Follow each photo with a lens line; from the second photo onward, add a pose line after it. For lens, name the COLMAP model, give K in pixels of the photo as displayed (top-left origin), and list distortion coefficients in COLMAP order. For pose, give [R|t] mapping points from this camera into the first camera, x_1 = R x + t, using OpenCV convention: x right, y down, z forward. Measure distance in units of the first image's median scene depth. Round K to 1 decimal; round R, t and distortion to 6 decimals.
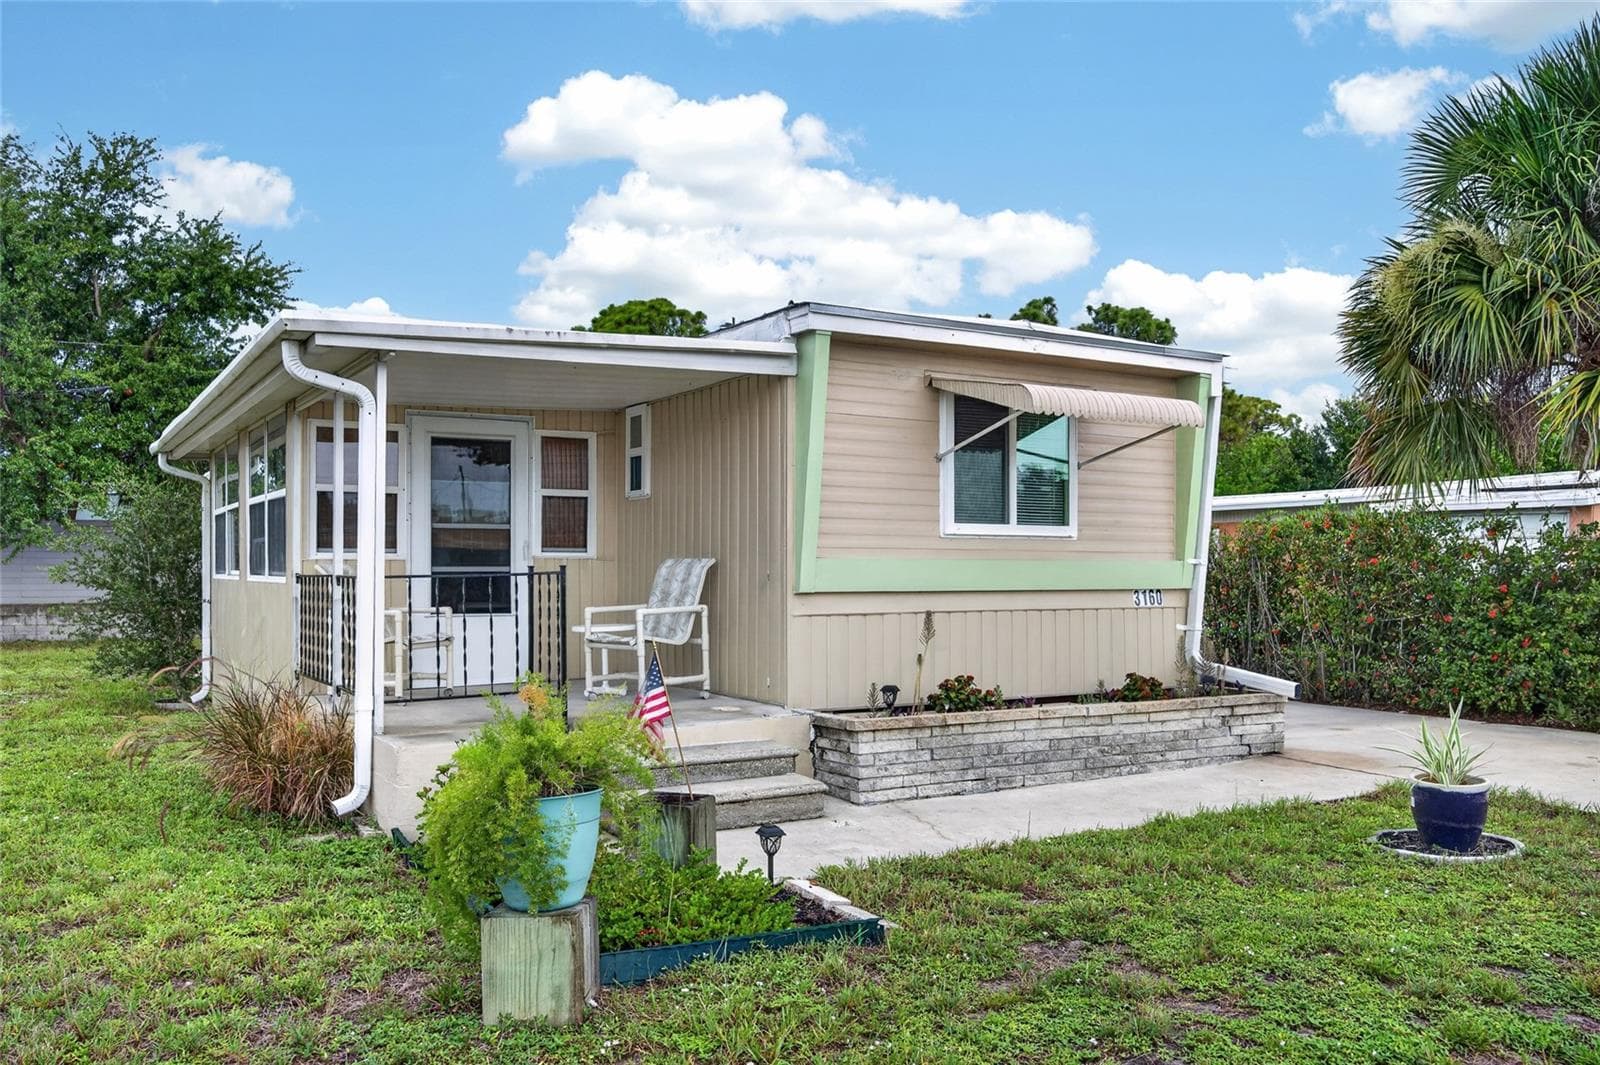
lens RADIAL K [[1269.0, 0, 799.2], [0, 1269.0, 577.3], [0, 0, 1]] dist [-0.017332, 0.008886]
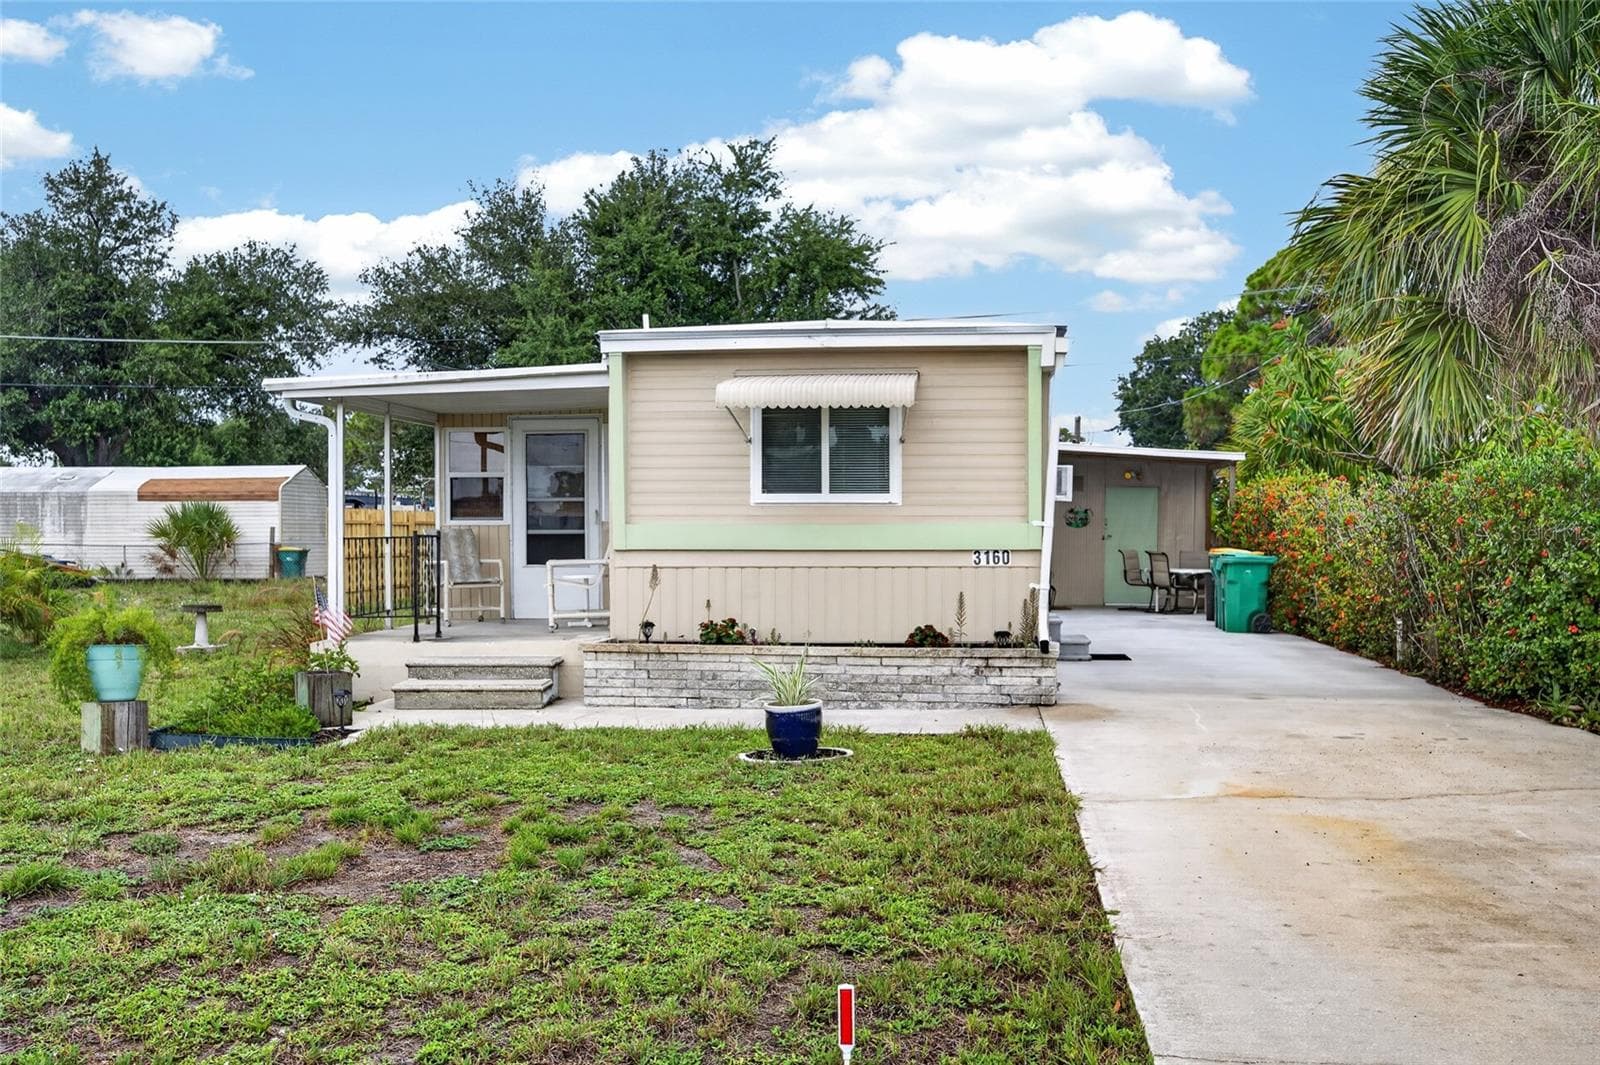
lens RADIAL K [[1269.0, 0, 799.2], [0, 1269.0, 577.3], [0, 0, 1]] dist [-0.017332, 0.008886]
pose [[0.808856, 0.019162, -0.587695, 0.862784], [0.000737, 0.999435, 0.033601, -0.003307], [0.588007, -0.027611, 0.808385, 0.034244]]
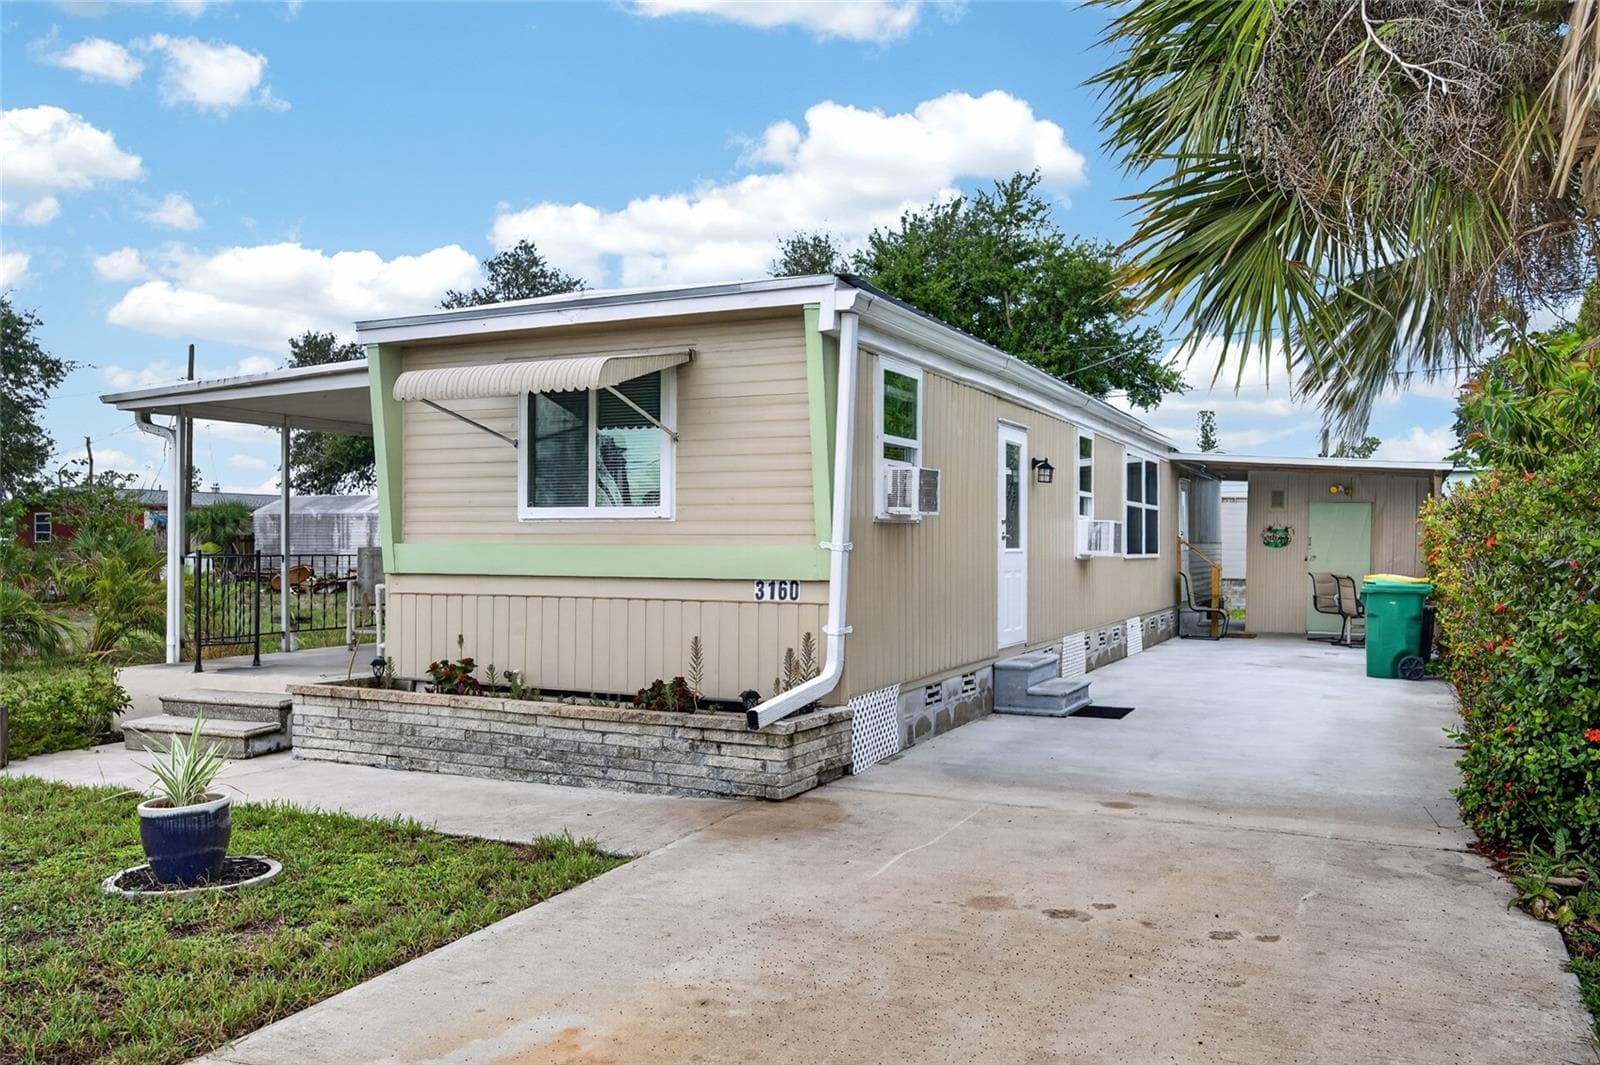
lens RADIAL K [[1126.2, 0, 852.9], [0, 1126.2, 579.8], [0, 0, 1]] dist [-0.150863, 0.303540]
pose [[0.614628, 0.024383, -0.788440, 0.967272], [-0.004996, 0.999622, 0.027019, -0.010731], [0.788802, -0.012668, 0.614517, 0.657597]]
